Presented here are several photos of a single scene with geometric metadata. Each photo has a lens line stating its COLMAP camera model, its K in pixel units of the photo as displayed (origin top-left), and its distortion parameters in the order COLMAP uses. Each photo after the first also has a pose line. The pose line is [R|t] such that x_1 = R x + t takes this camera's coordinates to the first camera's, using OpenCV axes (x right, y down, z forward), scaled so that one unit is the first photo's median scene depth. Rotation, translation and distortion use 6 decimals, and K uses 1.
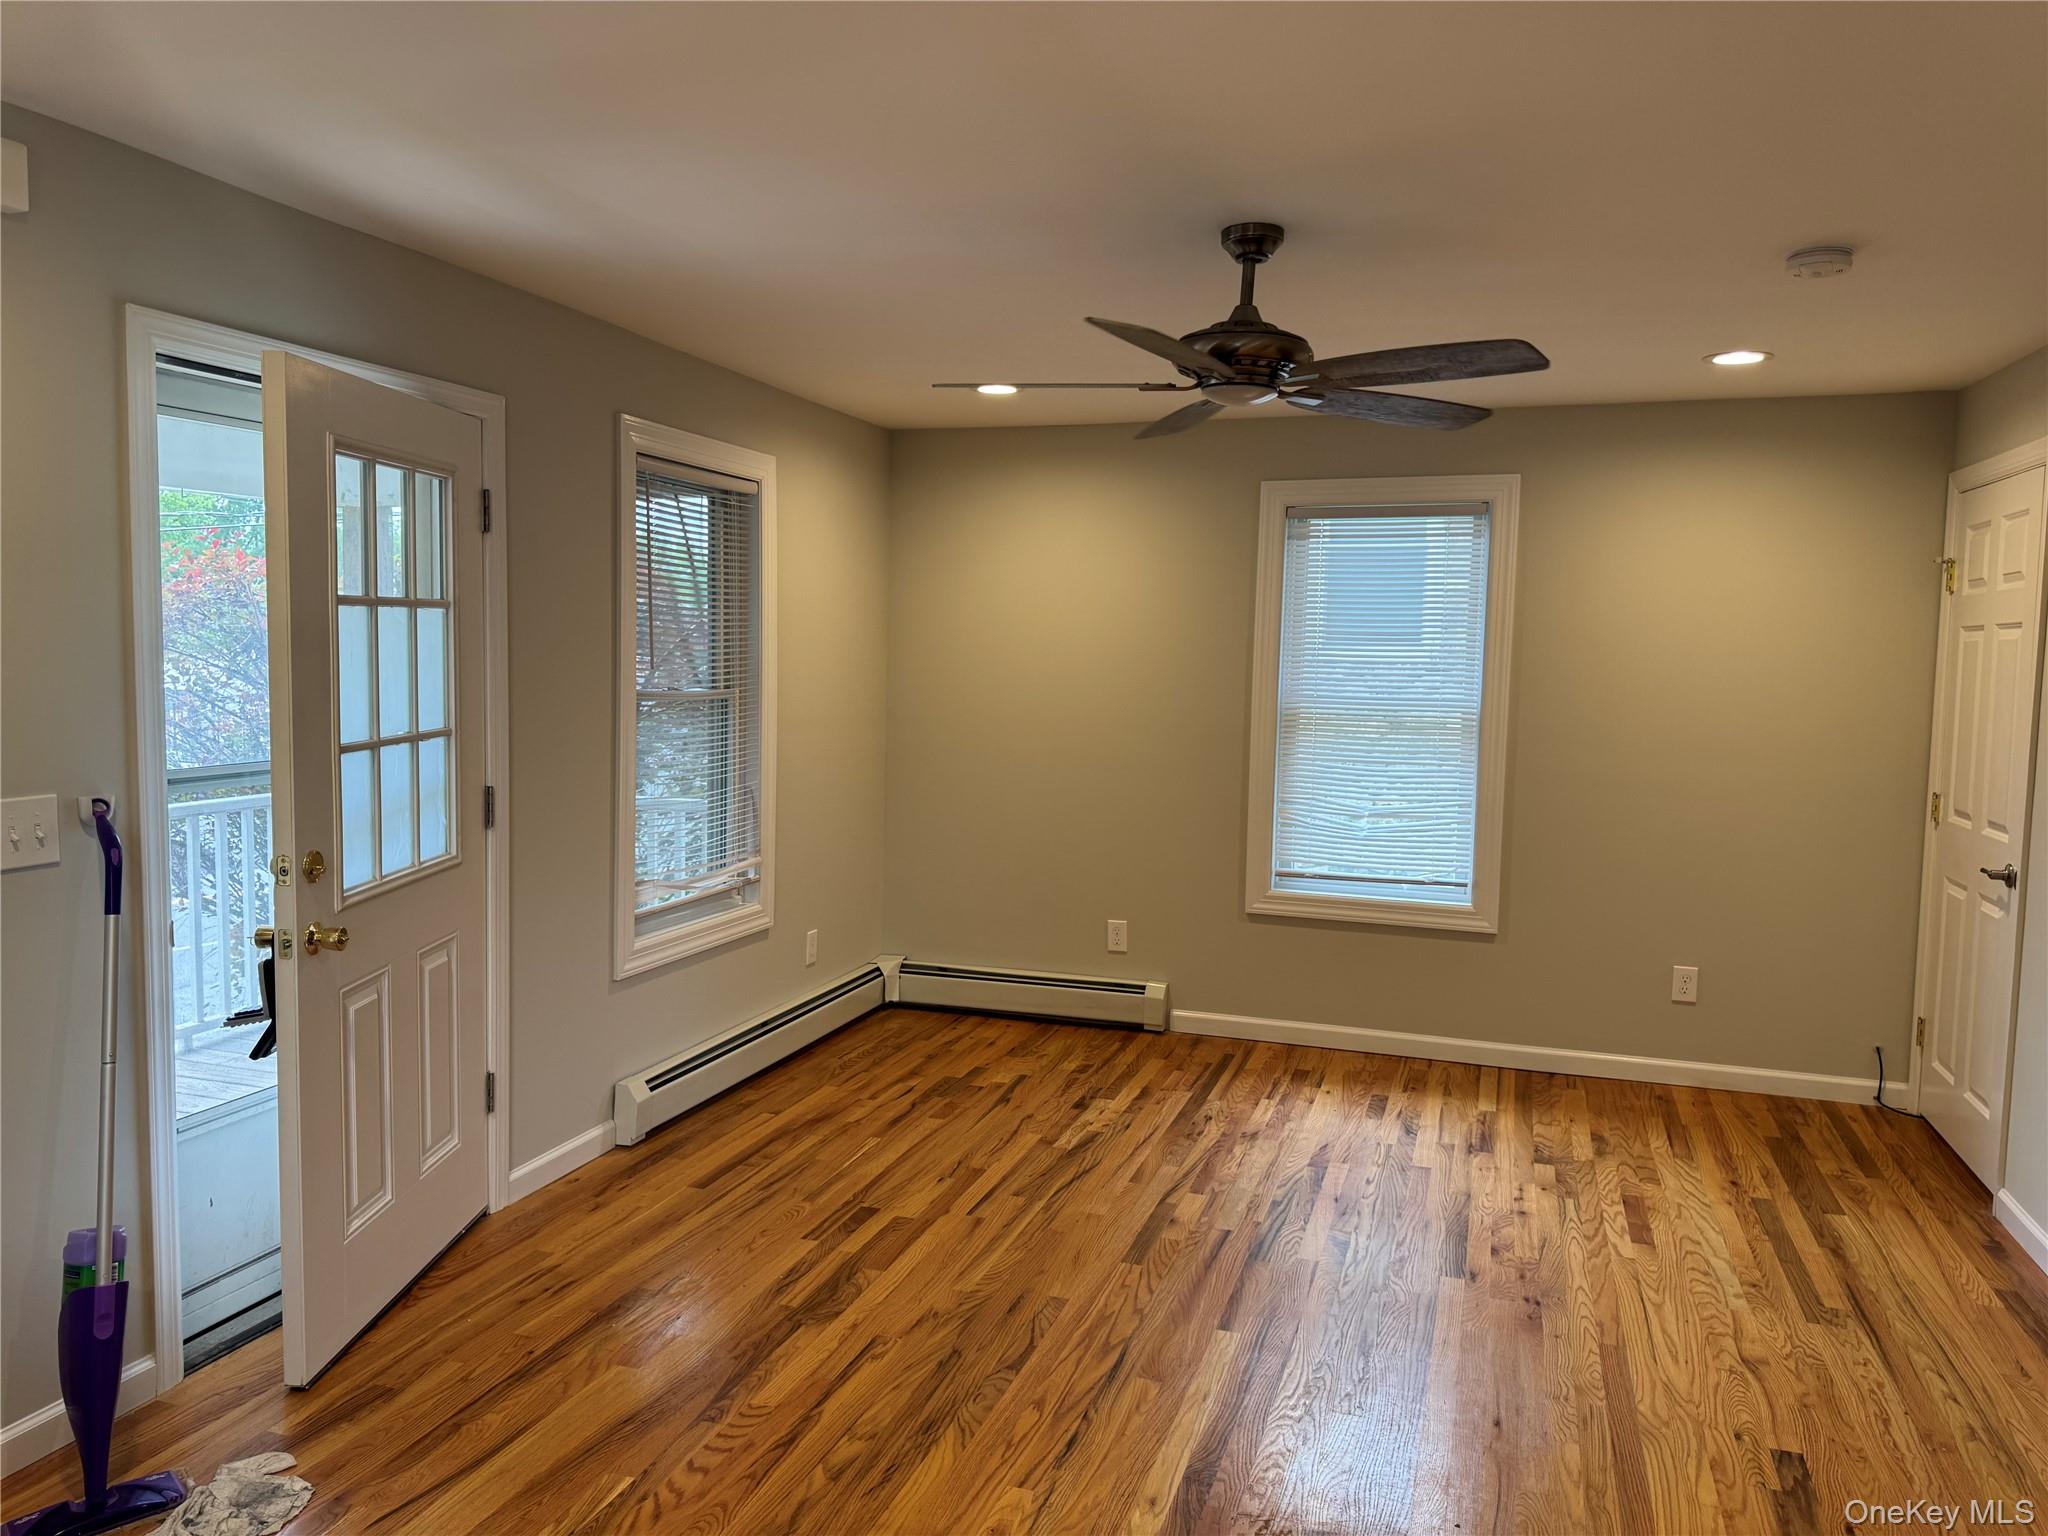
lens RADIAL K [[1455.0, 0, 1020.3], [0, 1455.0, 768.9], [0, 0, 1]] dist [0.068515, -0.078620]
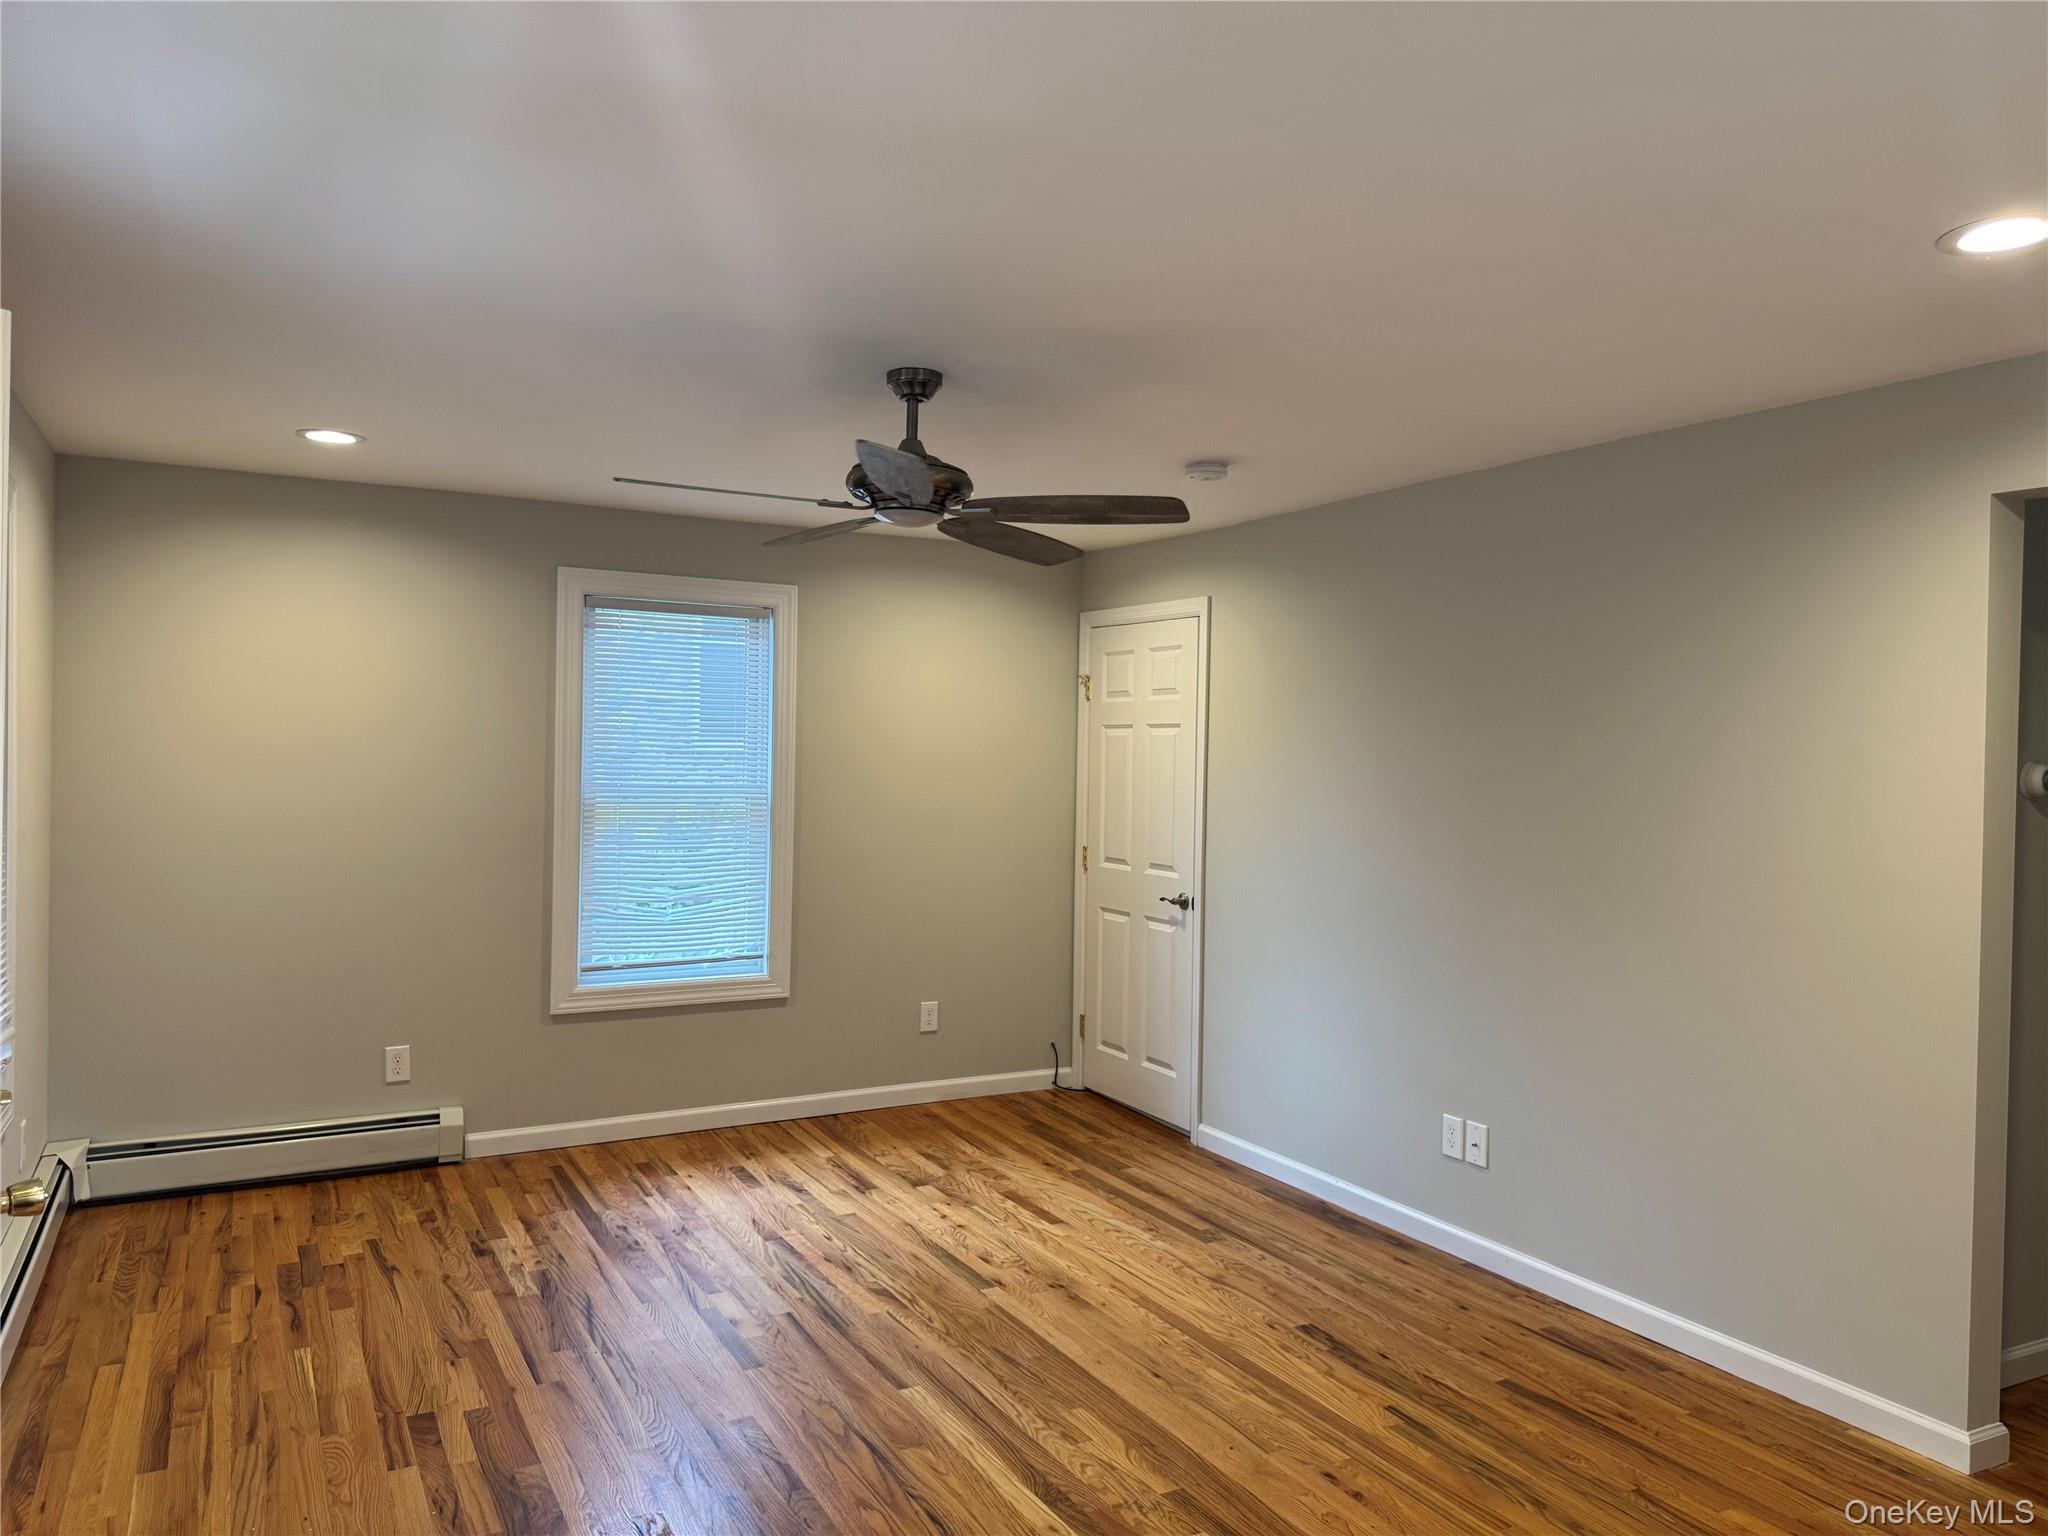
lens RADIAL K [[1464.9, 0, 996.6], [0, 1464.9, 799.2], [0, 0, 1]] dist [0.200769, -0.321800]
pose [[0.694291, -0.035424, 0.718822, -0.387842], [0.057302, 0.998338, -0.006148, -0.022280], [-0.717410, 0.045459, 0.695167, 0.118655]]
